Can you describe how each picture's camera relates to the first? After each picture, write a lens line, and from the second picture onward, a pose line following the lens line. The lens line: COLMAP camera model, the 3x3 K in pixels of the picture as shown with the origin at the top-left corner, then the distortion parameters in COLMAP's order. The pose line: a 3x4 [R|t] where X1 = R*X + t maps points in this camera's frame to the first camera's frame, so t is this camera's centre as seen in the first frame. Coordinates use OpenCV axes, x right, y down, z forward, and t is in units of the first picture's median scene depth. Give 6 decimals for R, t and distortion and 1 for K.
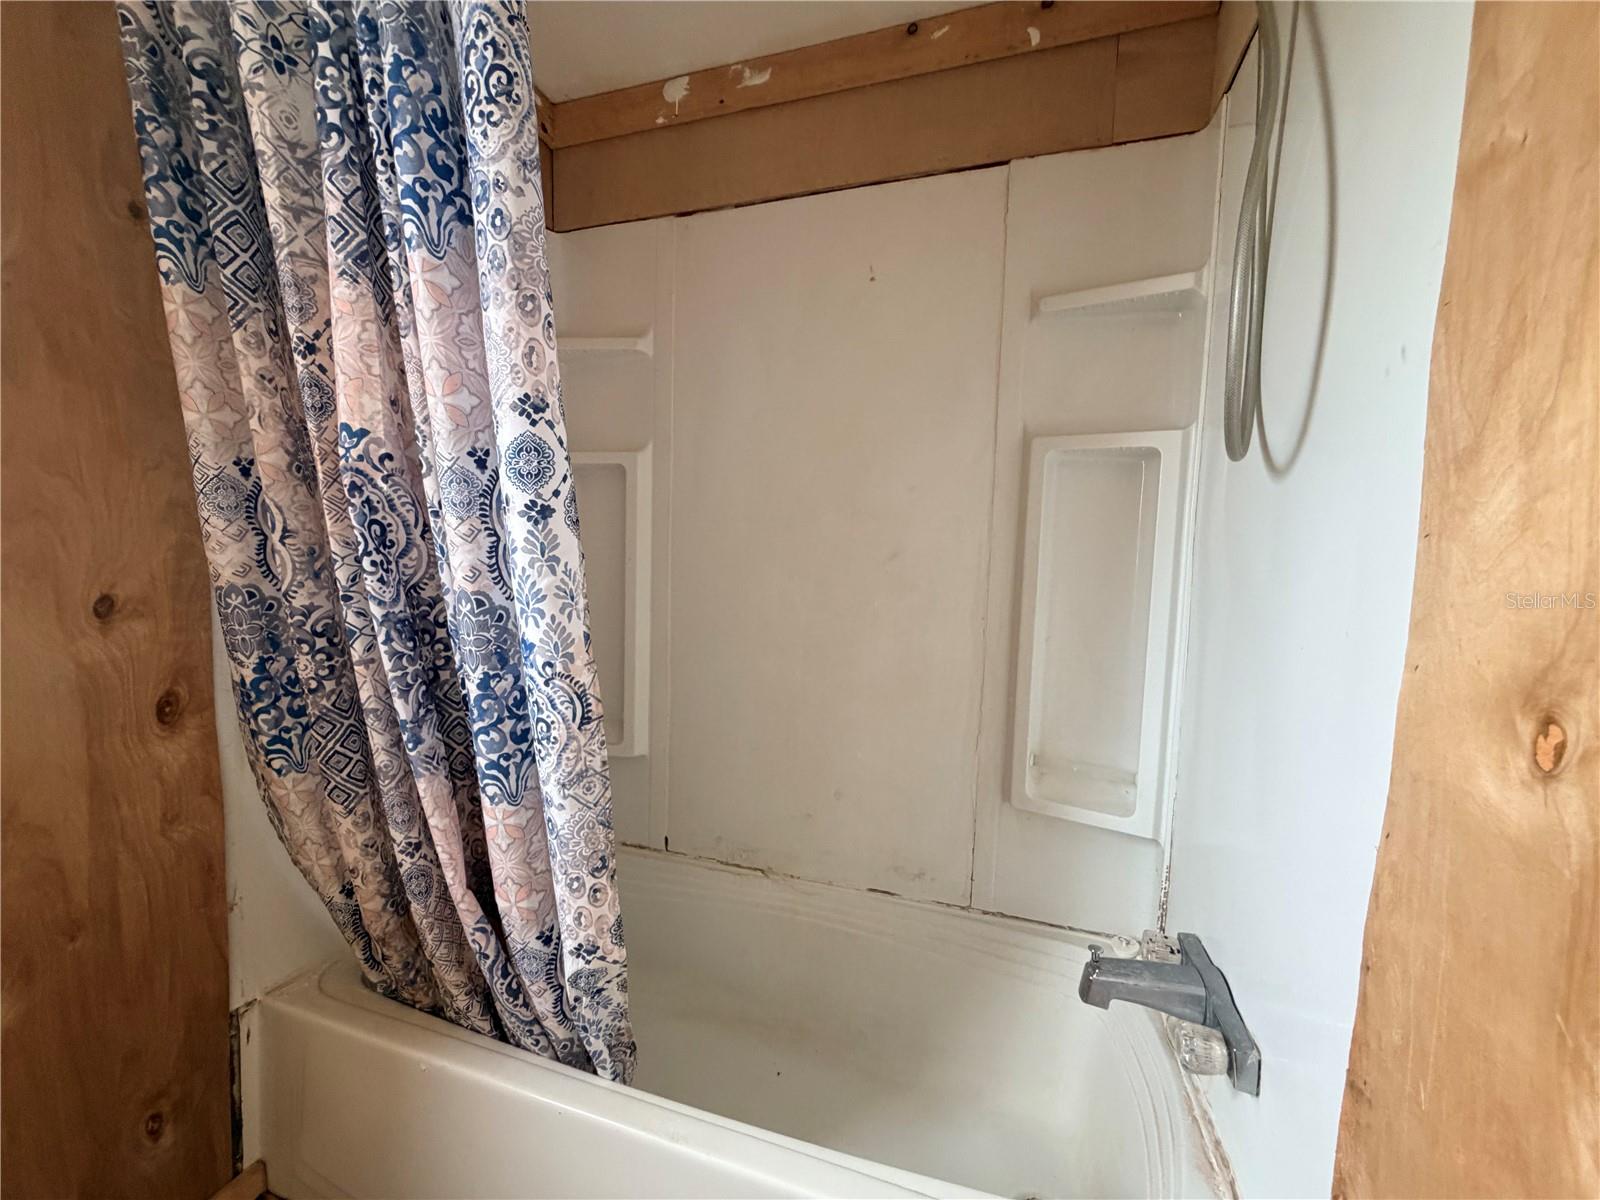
lens RADIAL K [[639.5, 0, 802.2], [0, 639.5, 606.2], [0, 0, 1]] dist [0.002058, -0.000173]
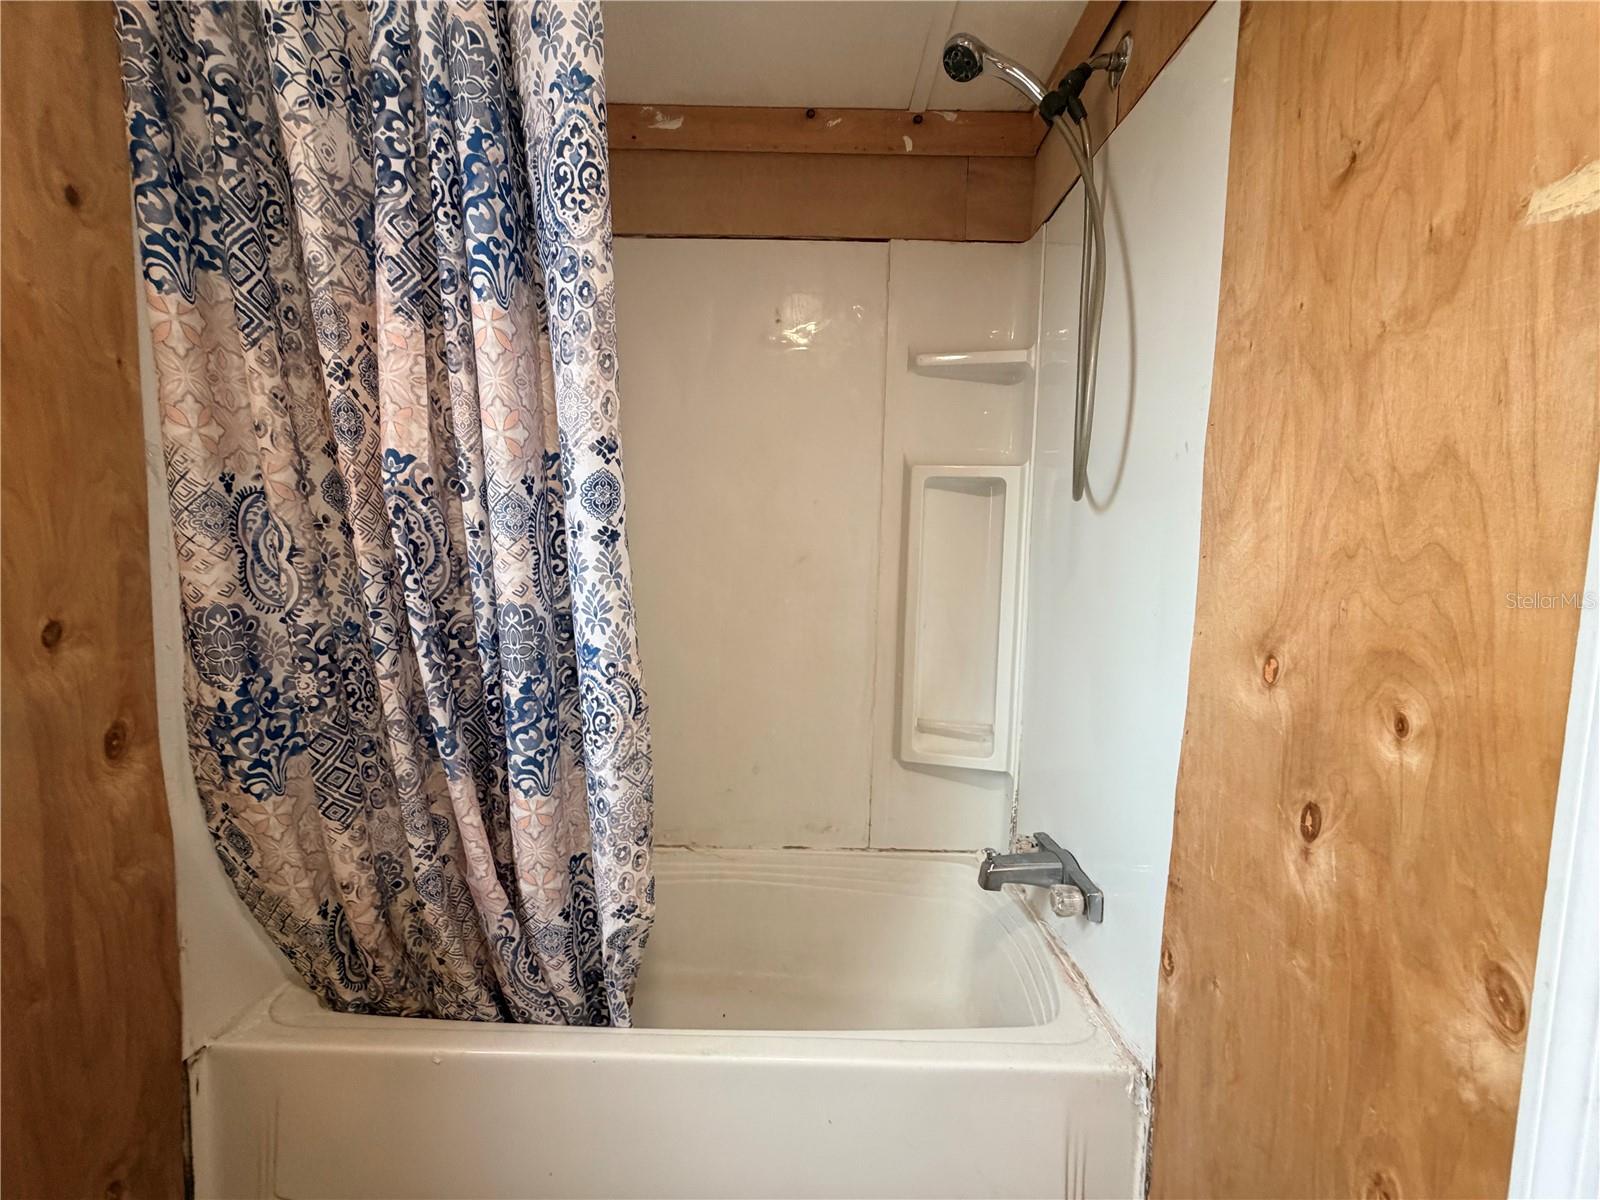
lens RADIAL K [[639.5, 0, 800.3], [0, 639.5, 608.3], [0, 0, 1]] dist [0.002058, -0.000173]
pose [[0.950930, -0.034121, 0.307518, -0.399037], [0.029416, 0.999369, 0.019922, -0.025130], [-0.308004, -0.009899, 0.951334, -0.206980]]
